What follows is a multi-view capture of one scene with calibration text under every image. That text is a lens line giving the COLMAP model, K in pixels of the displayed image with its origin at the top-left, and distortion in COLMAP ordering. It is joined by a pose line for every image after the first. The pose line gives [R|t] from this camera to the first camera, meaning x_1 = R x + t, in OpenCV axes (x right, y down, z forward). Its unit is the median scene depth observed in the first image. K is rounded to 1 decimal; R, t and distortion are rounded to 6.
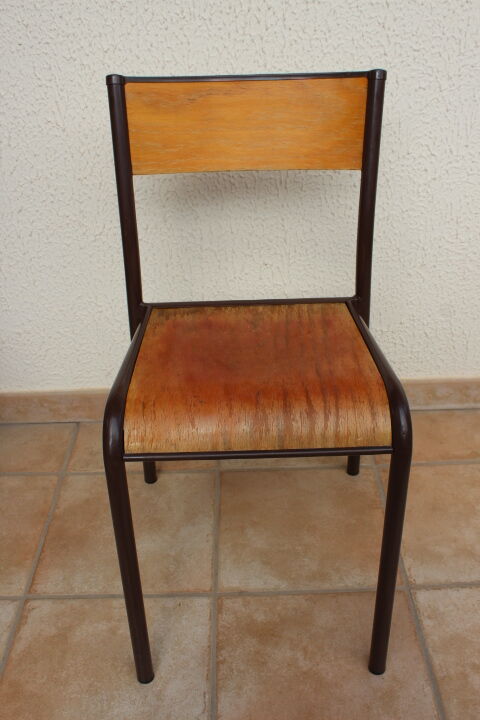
lens RADIAL K [[657.5, 0, 240.6], [0, 657.5, 362.9], [0, 0, 1]] dist [-0.148715, 0.132318]
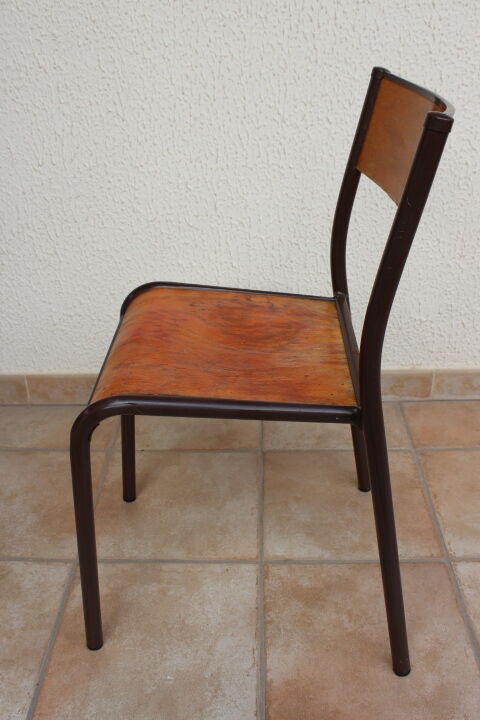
lens RADIAL K [[662.1, 0, 242.0], [0, 662.1, 359.0], [0, 0, 1]] dist [-0.145930, 0.128363]
pose [[0.999368, 0.020395, -0.029098, -0.044039], [-0.021338, 0.999244, -0.032491, 0.065456], [0.028414, 0.033091, 0.999048, -0.053308]]
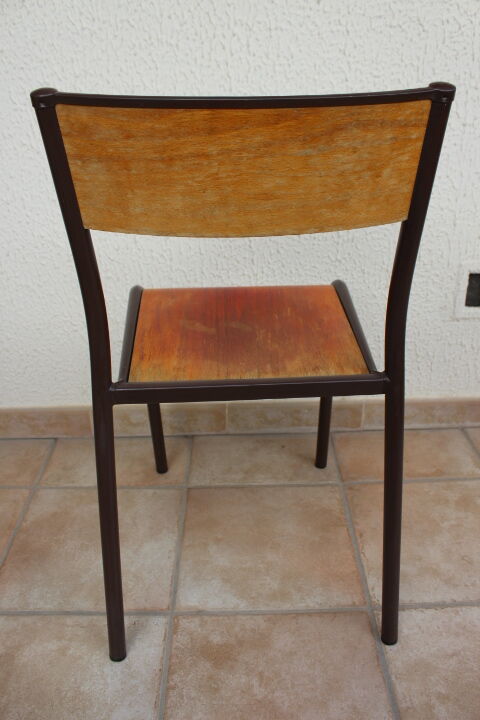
lens RADIAL K [[566.9, 0, 239.6], [0, 566.9, 360.7], [0, 0, 1]] dist [-0.170658, 0.127702]
pose [[0.999972, 0.007476, 0.000500, 0.056295], [-0.007428, 0.997888, -0.064530, 0.030351], [-0.000982, 0.064525, 0.997916, 0.145877]]
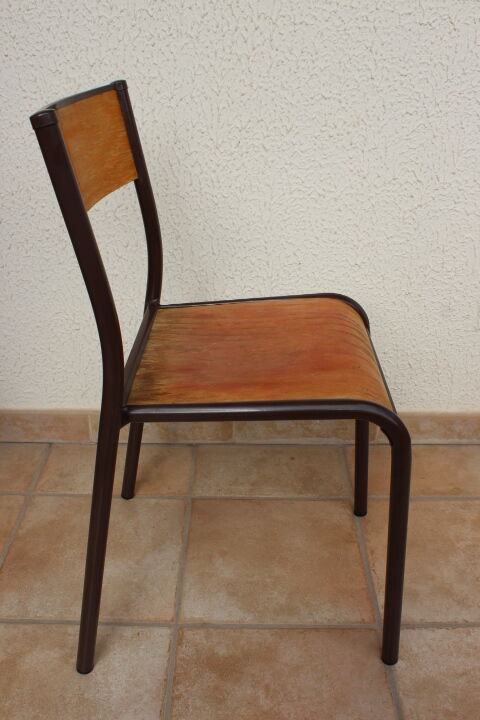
lens RADIAL K [[655.0, 0, 236.6], [0, 655.0, 362.4], [0, 0, 1]] dist [-0.148563, 0.133231]
pose [[0.999286, 0.037728, -0.002132, 0.034644], [-0.037788, 0.997305, -0.062894, 0.028583], [-0.000247, 0.062930, 0.998018, 0.036335]]
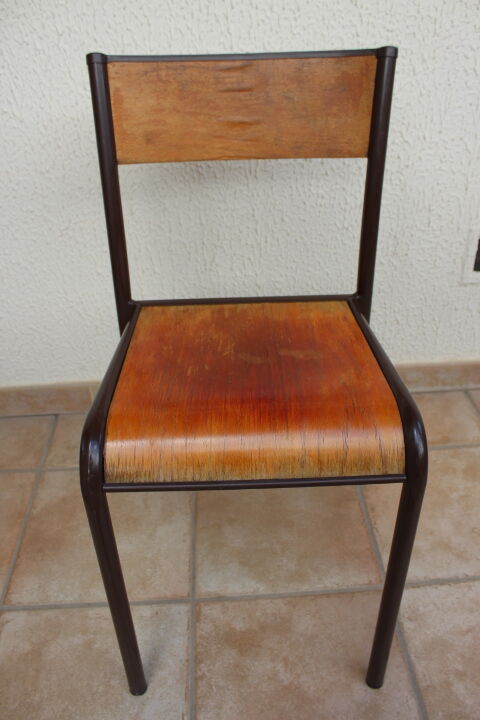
lens RADIAL K [[566.9, 0, 239.6], [0, 566.9, 360.7], [0, 0, 1]] dist [-0.170658, 0.127702]
pose [[0.999117, -0.025007, 0.033770, 0.011985], [0.022891, 0.997834, 0.061666, -0.053529], [-0.035239, -0.060839, 0.997525, 0.174643]]
